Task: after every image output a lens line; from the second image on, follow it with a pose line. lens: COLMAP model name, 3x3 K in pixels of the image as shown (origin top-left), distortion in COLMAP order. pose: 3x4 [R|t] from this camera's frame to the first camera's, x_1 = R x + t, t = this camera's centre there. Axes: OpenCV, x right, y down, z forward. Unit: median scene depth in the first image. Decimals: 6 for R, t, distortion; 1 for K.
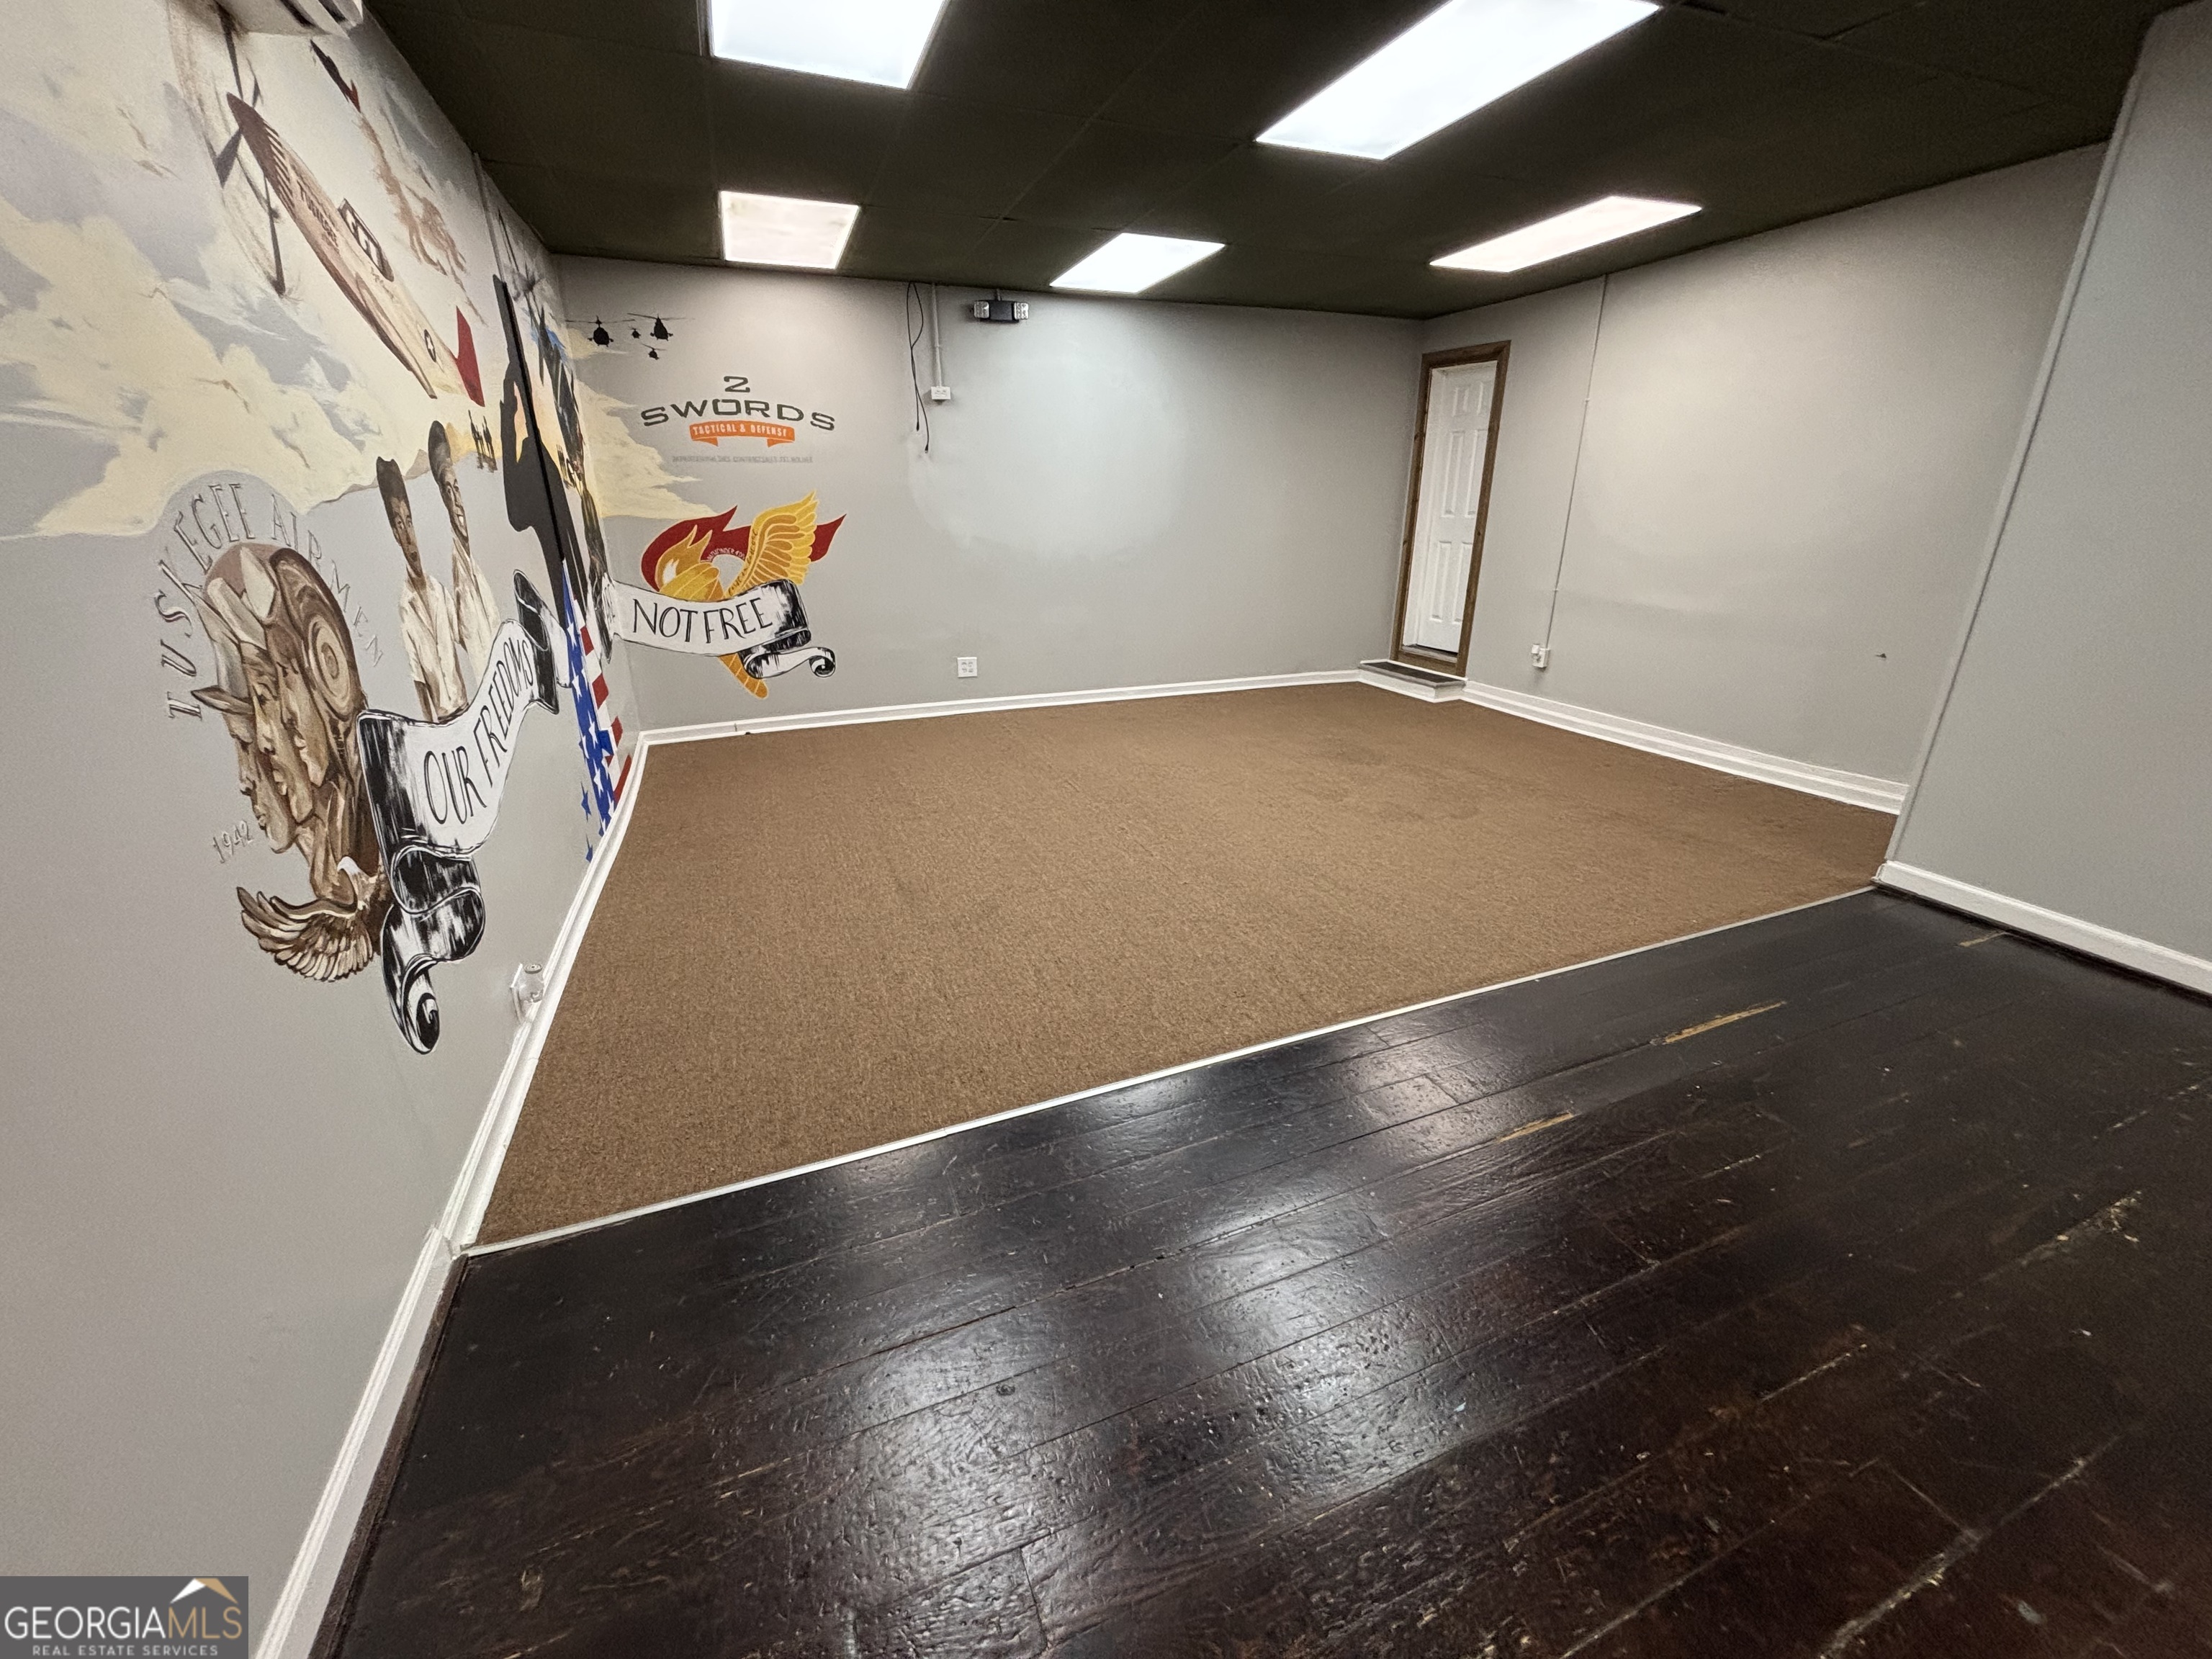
lens RADIAL K [[885.5, 0, 1103.9], [0, 885.5, 820.5], [0, 0, 1]] dist [0.001118, 0.000203]
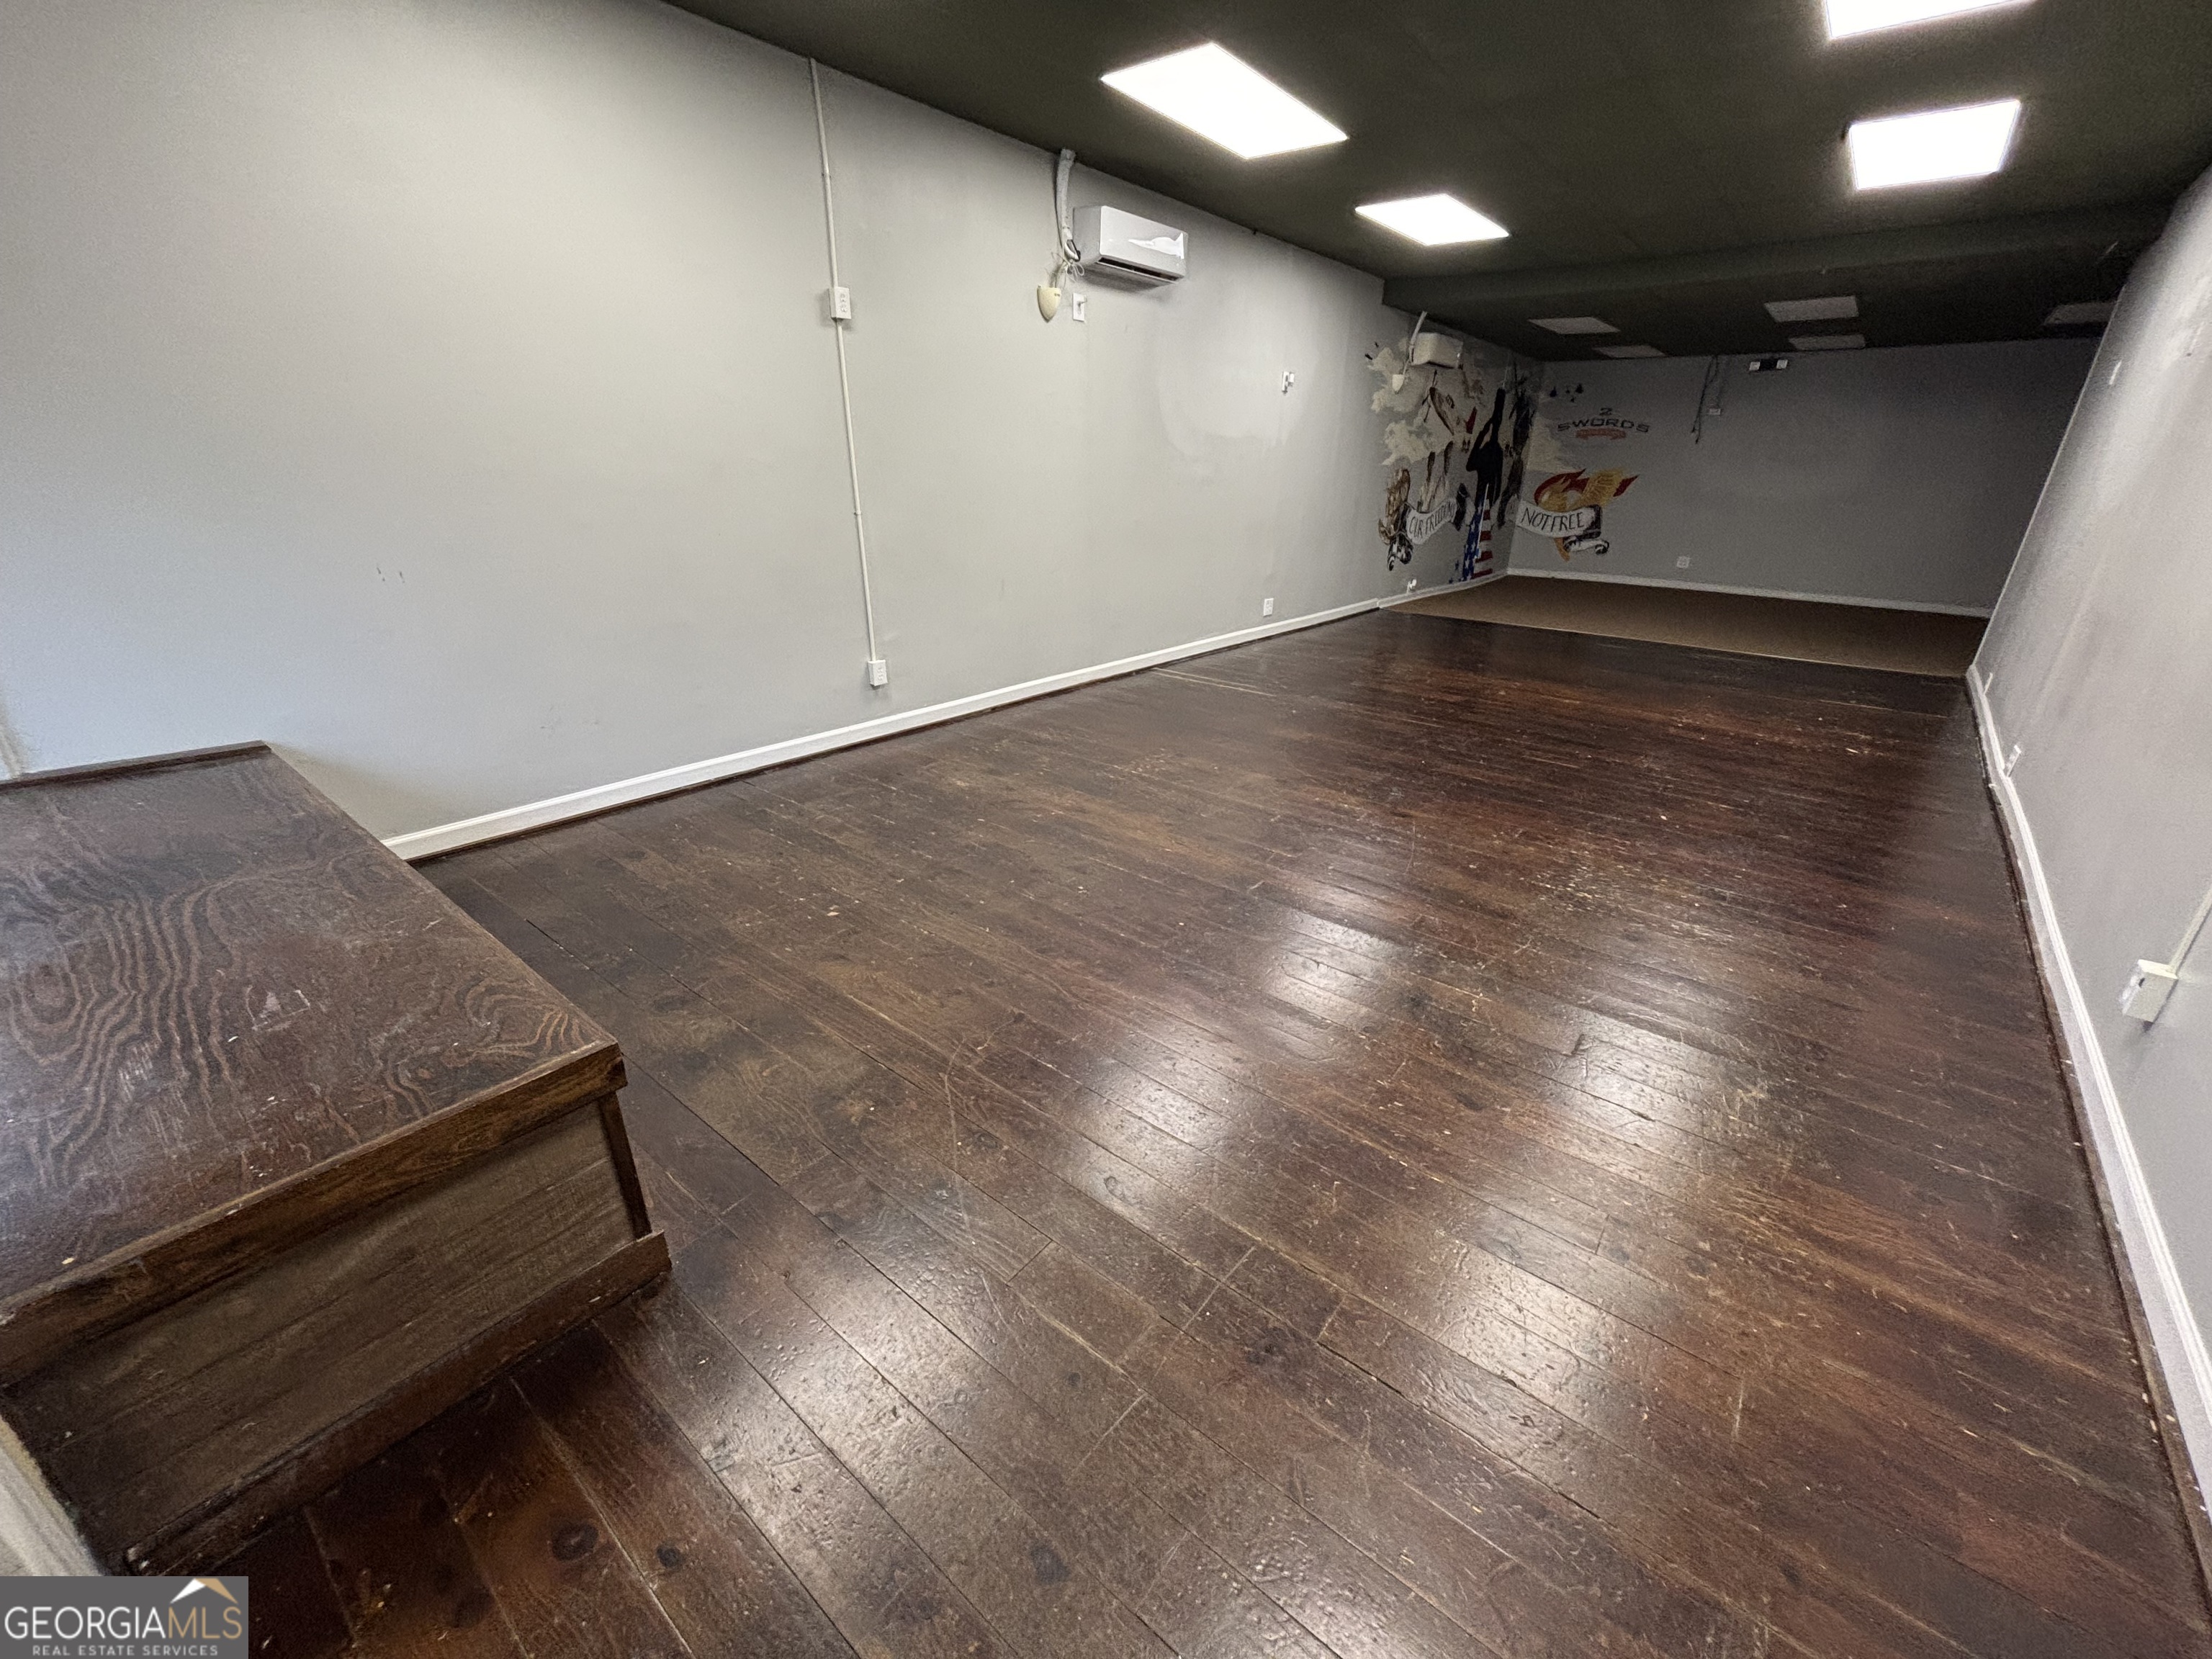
lens RADIAL K [[885.5, 0, 1112.5], [0, 885.5, 830.1], [0, 0, 1]] dist [0.001118, 0.000203]
pose [[0.488890, 0.356017, -0.796391, 1.449119], [-0.320259, 0.922432, 0.215761, 0.498660], [0.811432, 0.149568, 0.564985, -1.402294]]
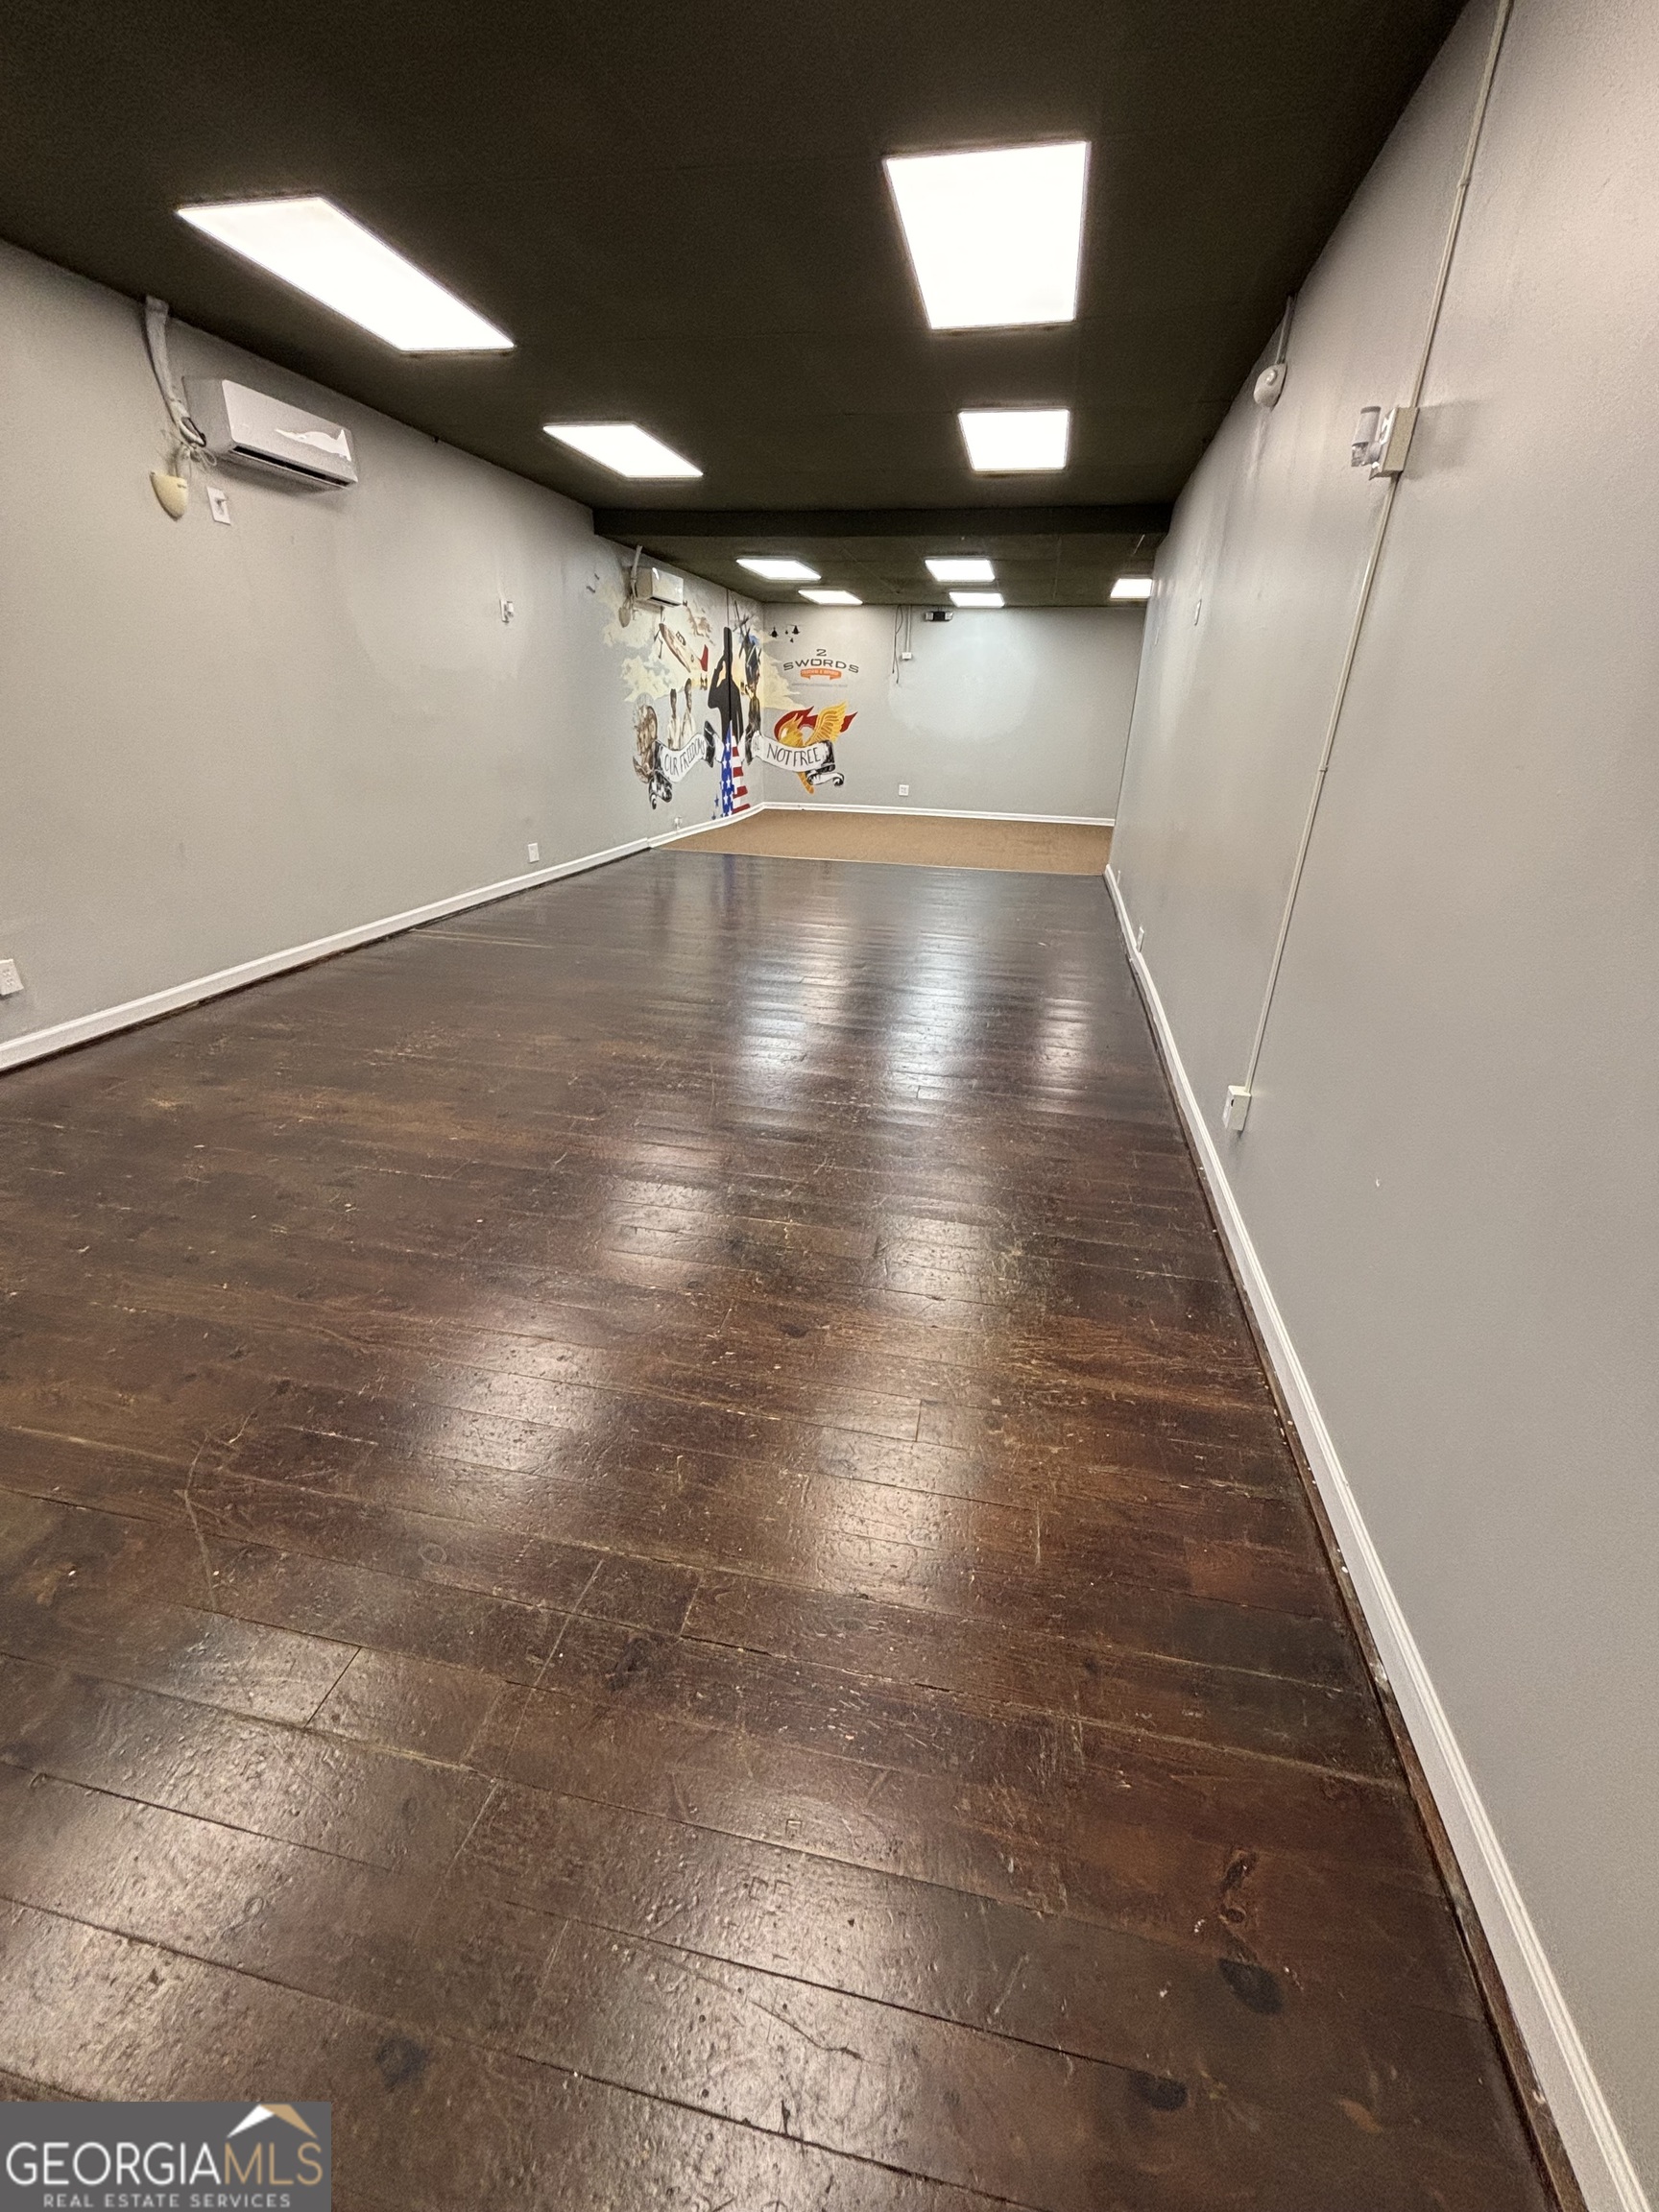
lens RADIAL K [[885.5, 0, 829.6], [0, 885.5, 1102.0], [0, 0, 1]] dist [0.001118, 0.000203]
pose [[0.831551, 0.258119, -0.491830, 1.440470], [-0.224398, 0.966104, 0.127626, 0.481221], [0.508102, 0.004238, 0.861286, -1.365283]]
